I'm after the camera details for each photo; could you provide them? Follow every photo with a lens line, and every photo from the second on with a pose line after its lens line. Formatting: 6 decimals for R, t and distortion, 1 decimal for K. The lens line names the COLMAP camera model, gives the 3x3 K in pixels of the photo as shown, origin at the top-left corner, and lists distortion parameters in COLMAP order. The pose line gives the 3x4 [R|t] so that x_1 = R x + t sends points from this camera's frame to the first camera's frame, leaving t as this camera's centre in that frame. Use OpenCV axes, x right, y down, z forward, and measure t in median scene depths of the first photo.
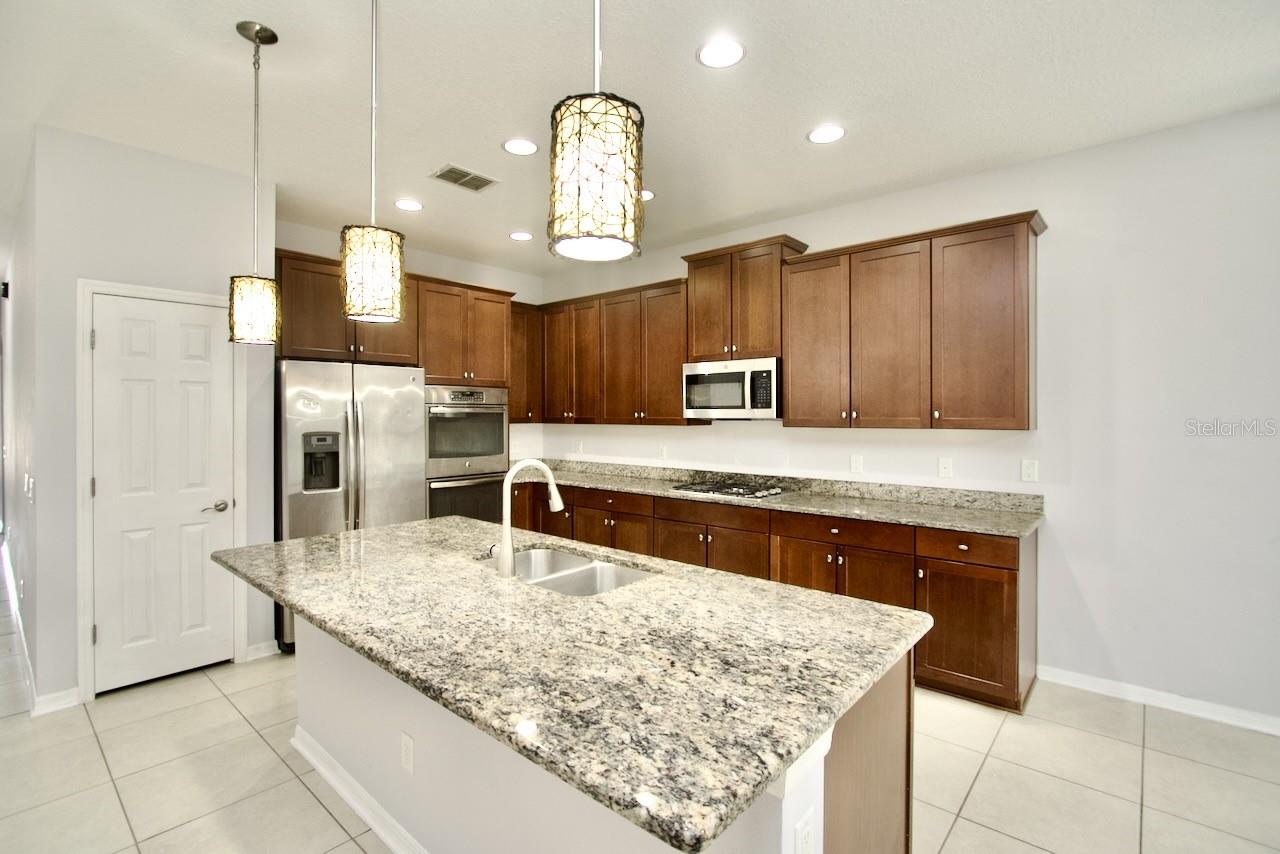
lens RADIAL K [[590.7, 0, 631.5], [0, 590.7, 418.8], [0, 0, 1]] dist [-0.022157, 0.004314]
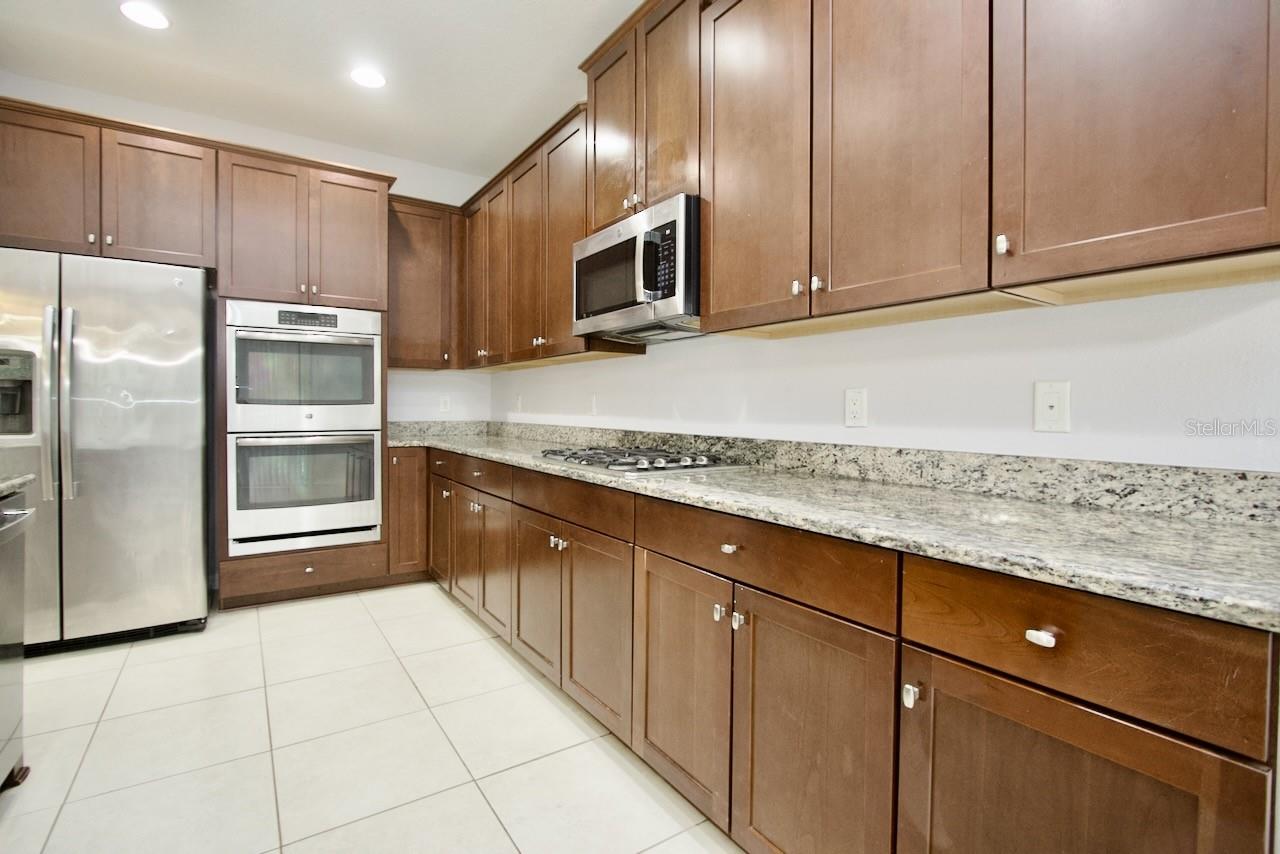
lens RADIAL K [[590.7, 0, 631.5], [0, 590.7, 418.8], [0, 0, 1]] dist [-0.022157, 0.004314]
pose [[0.967776, 0.011448, -0.251552, 0.325781], [-0.008124, 0.999865, 0.014249, 0.080112], [0.251681, -0.011746, 0.967739, 0.495324]]
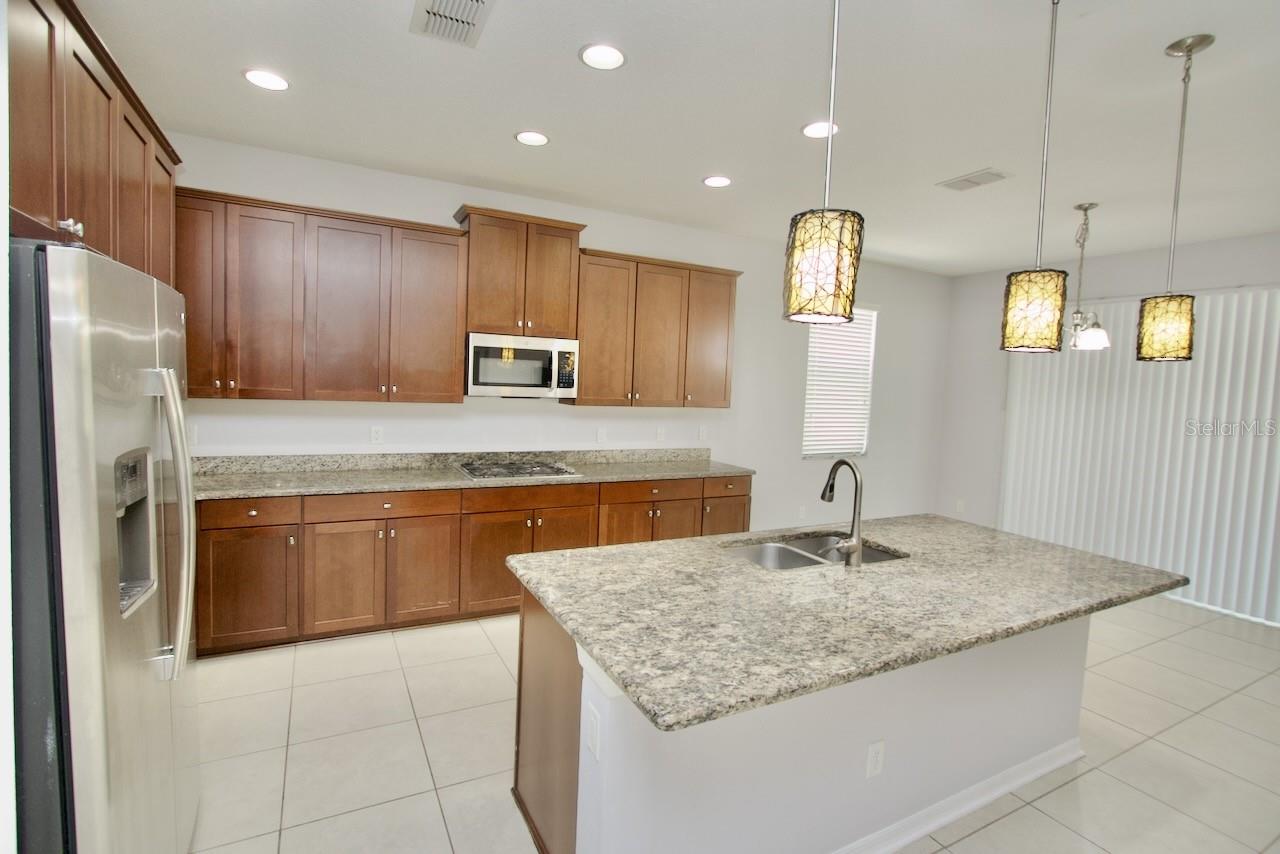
lens RADIAL K [[590.7, 0, 631.5], [0, 590.7, 418.8], [0, 0, 1]] dist [-0.022157, 0.004314]
pose [[0.357339, -0.044079, 0.932934, -0.708906], [-0.036563, 0.997460, 0.061133, -0.031666], [-0.933259, -0.055956, 0.354820, 0.519456]]
